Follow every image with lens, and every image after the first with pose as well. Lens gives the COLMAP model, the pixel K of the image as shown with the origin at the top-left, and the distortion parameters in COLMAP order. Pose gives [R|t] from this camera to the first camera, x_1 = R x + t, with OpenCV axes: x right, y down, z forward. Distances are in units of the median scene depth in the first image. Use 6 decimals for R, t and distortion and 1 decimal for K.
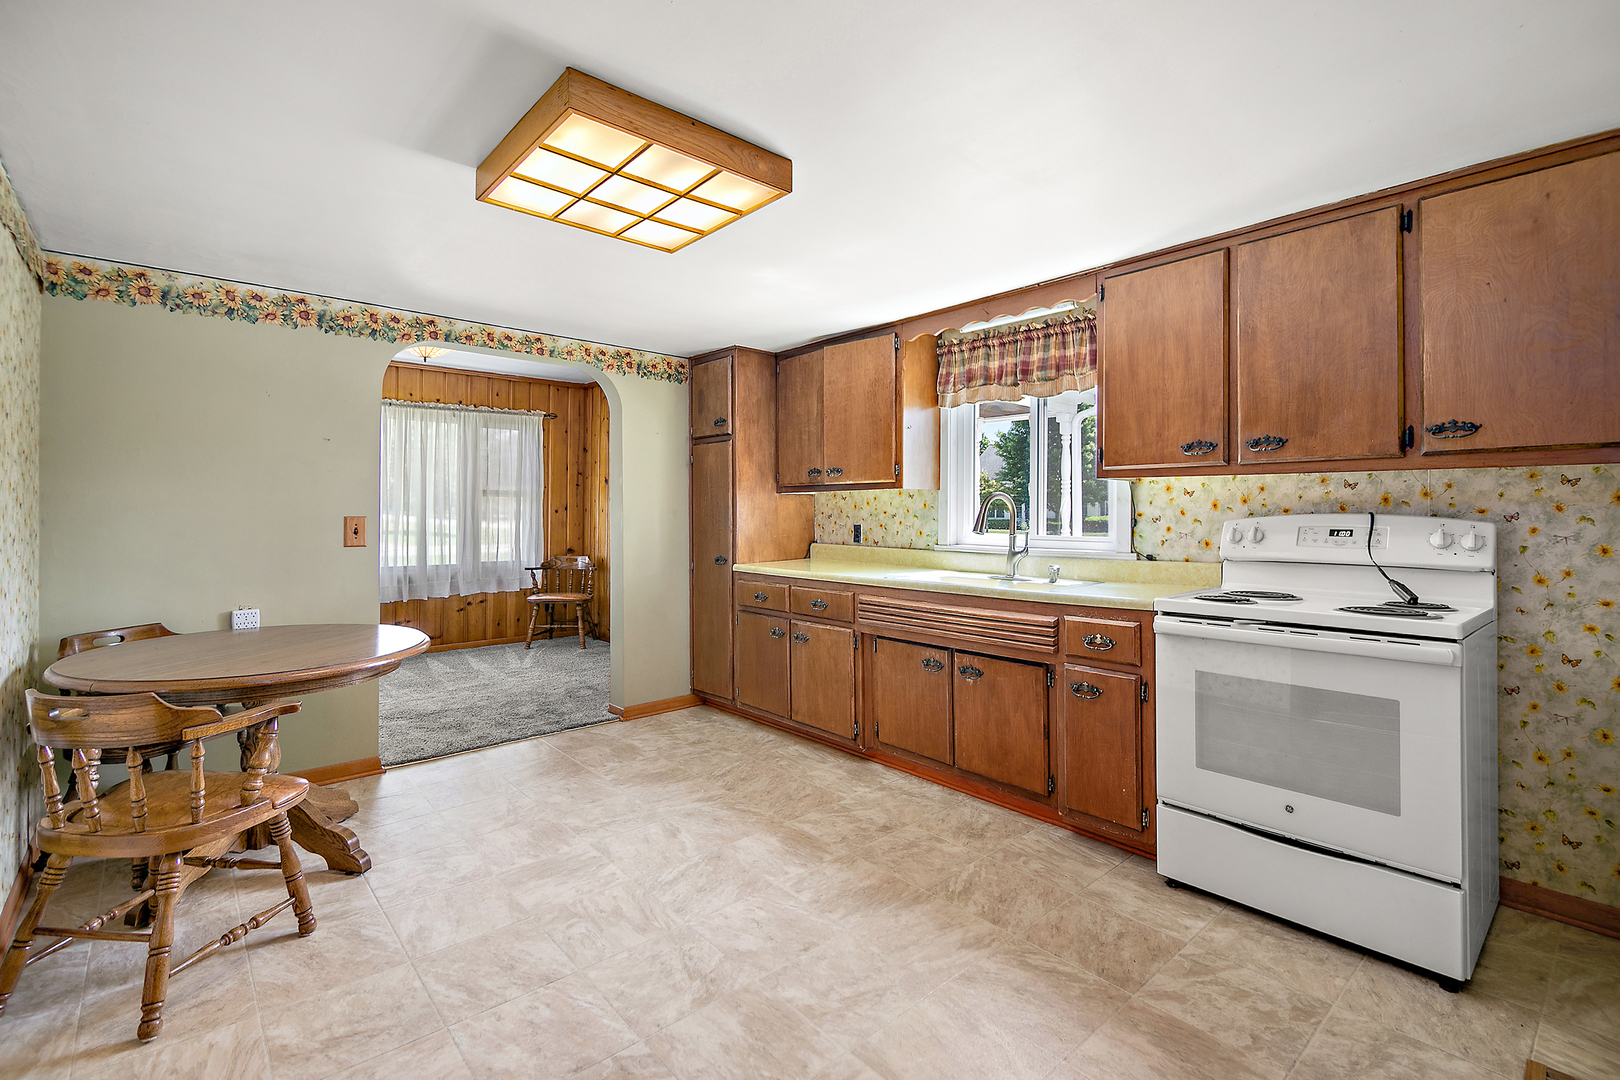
lens RADIAL K [[798.3, 0, 801.9], [0, 798.3, 501.5], [0, 0, 1]] dist [0.024561, -0.010890]
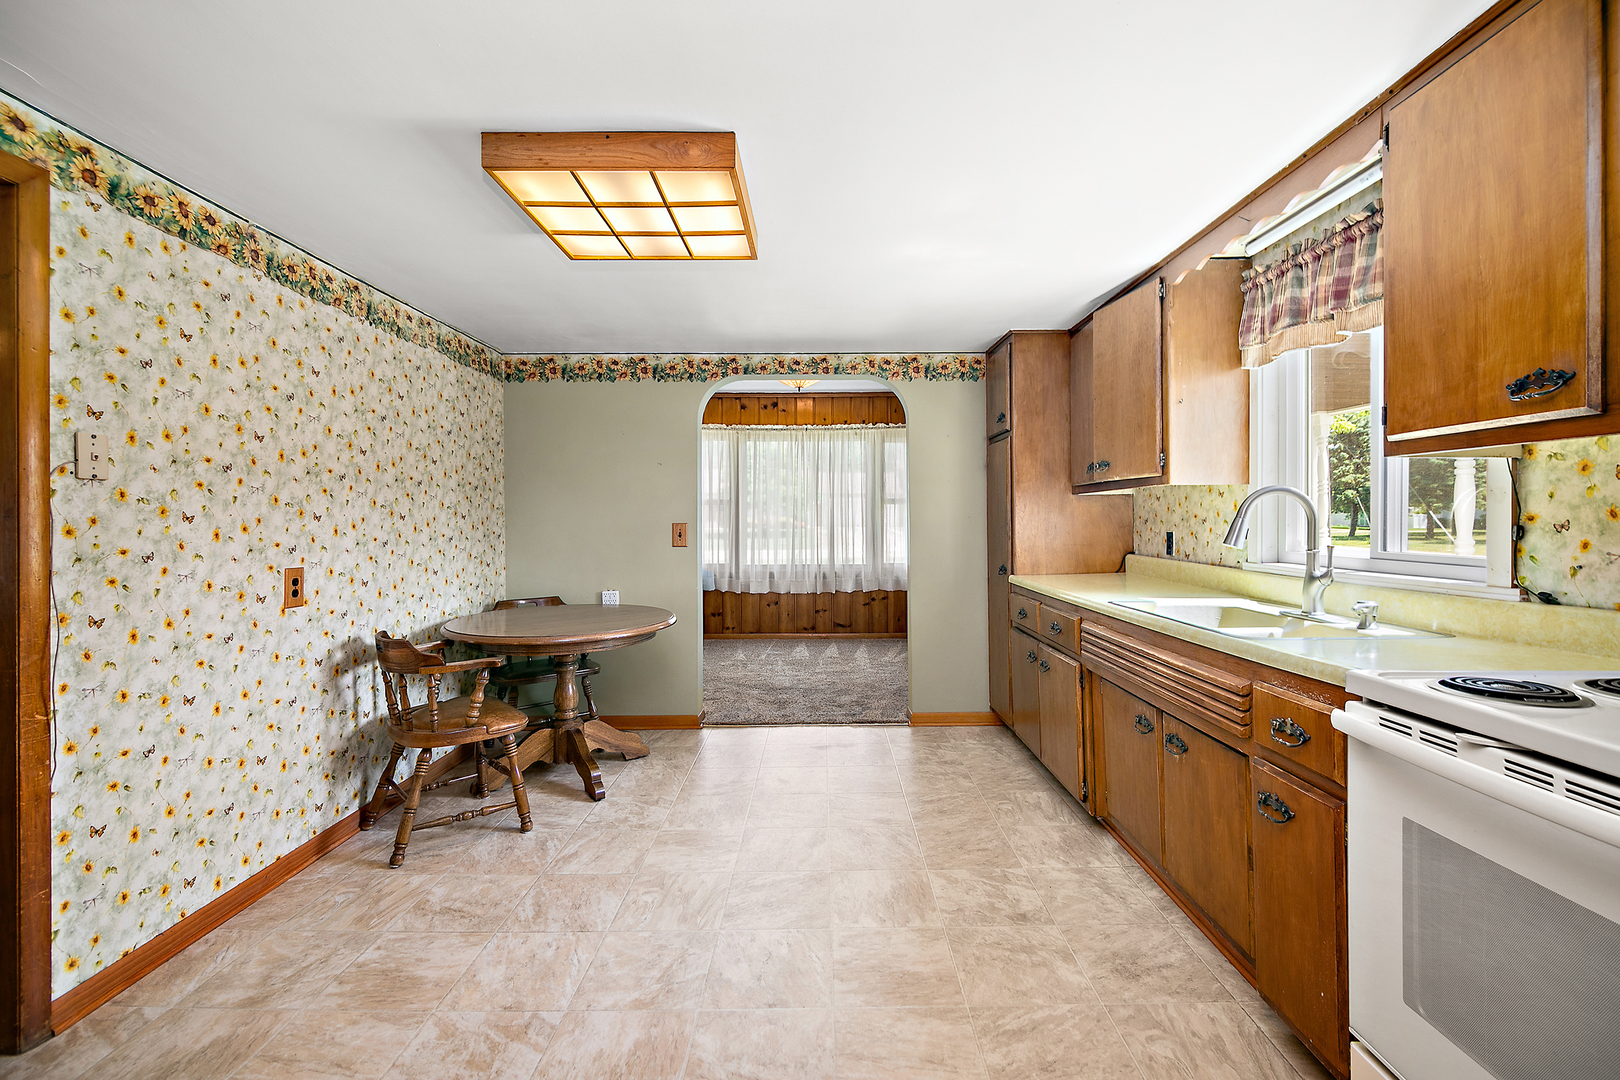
lens RADIAL K [[745.1, 0, 749.9], [0, 745.1, 517.2], [0, 0, 1]] dist [0.030978, -0.011561]
pose [[0.721598, -0.007434, -0.692272, 0.354988], [0.017045, 0.999830, 0.007030, 0.003122], [0.692102, -0.016873, 0.721603, 0.237392]]
